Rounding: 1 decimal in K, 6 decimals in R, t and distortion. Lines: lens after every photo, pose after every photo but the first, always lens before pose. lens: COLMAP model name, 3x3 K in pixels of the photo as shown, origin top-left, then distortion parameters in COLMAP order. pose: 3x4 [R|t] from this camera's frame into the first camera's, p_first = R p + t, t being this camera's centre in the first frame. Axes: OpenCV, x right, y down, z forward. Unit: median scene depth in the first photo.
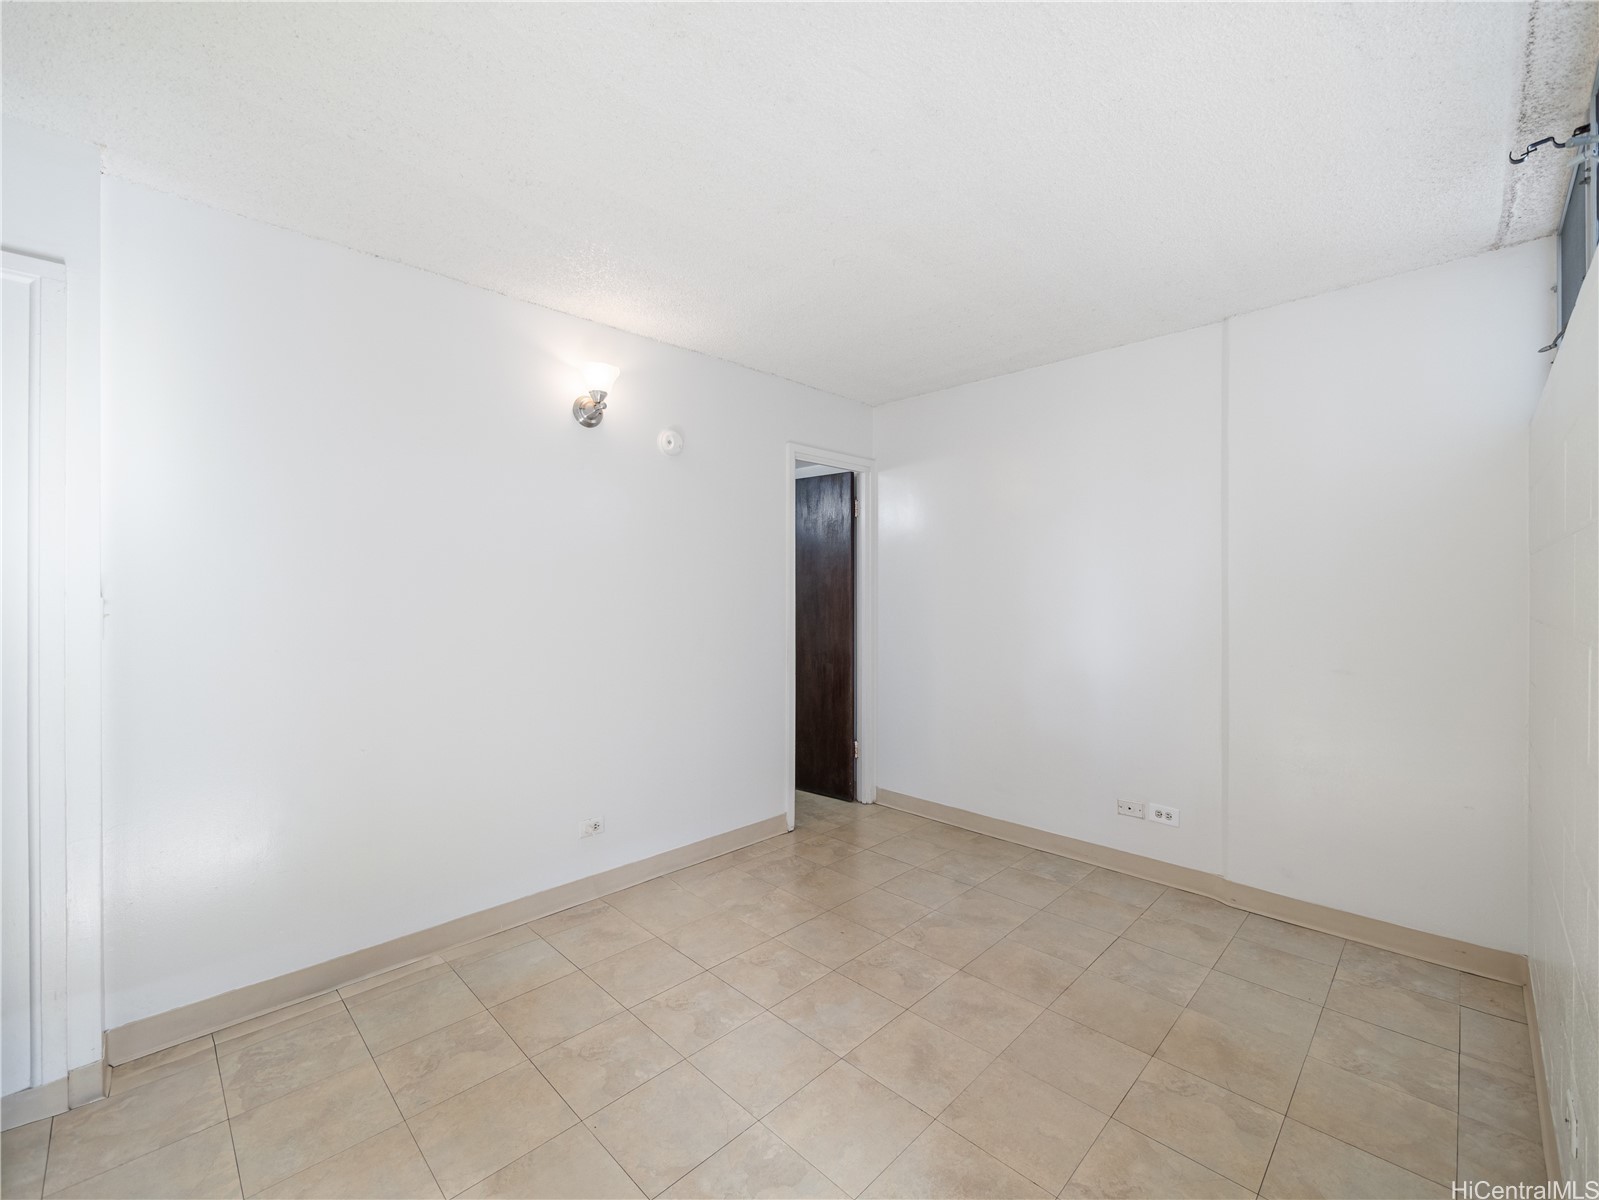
lens RADIAL K [[667.9, 0, 804.7], [0, 667.9, 594.8], [0, 0, 1]] dist [-0.007421, 0.000906]
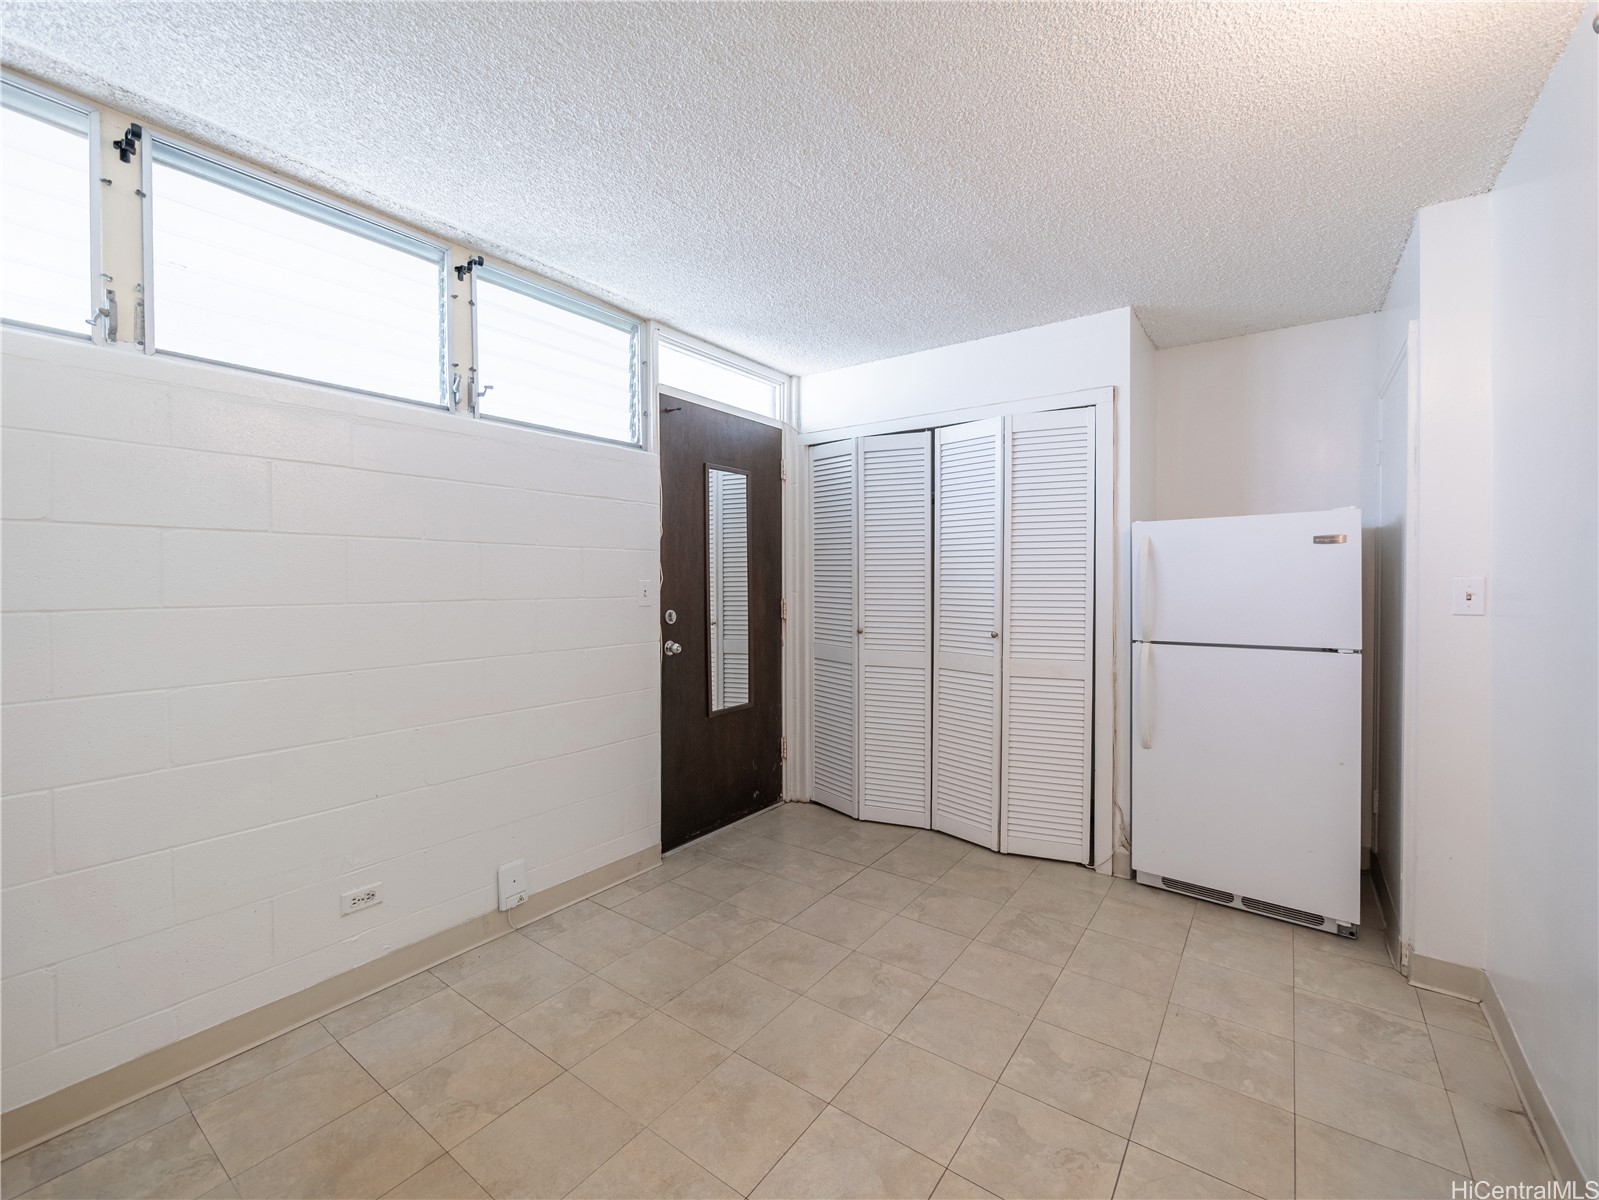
lens RADIAL K [[667.9, 0, 804.7], [0, 667.9, 594.8], [0, 0, 1]] dist [-0.007421, 0.000906]
pose [[-0.988359, 0.006041, -0.152020, 0.231988], [0.002383, 0.999704, 0.024232, 0.007040], [0.152121, 0.023588, -0.988080, 1.978396]]
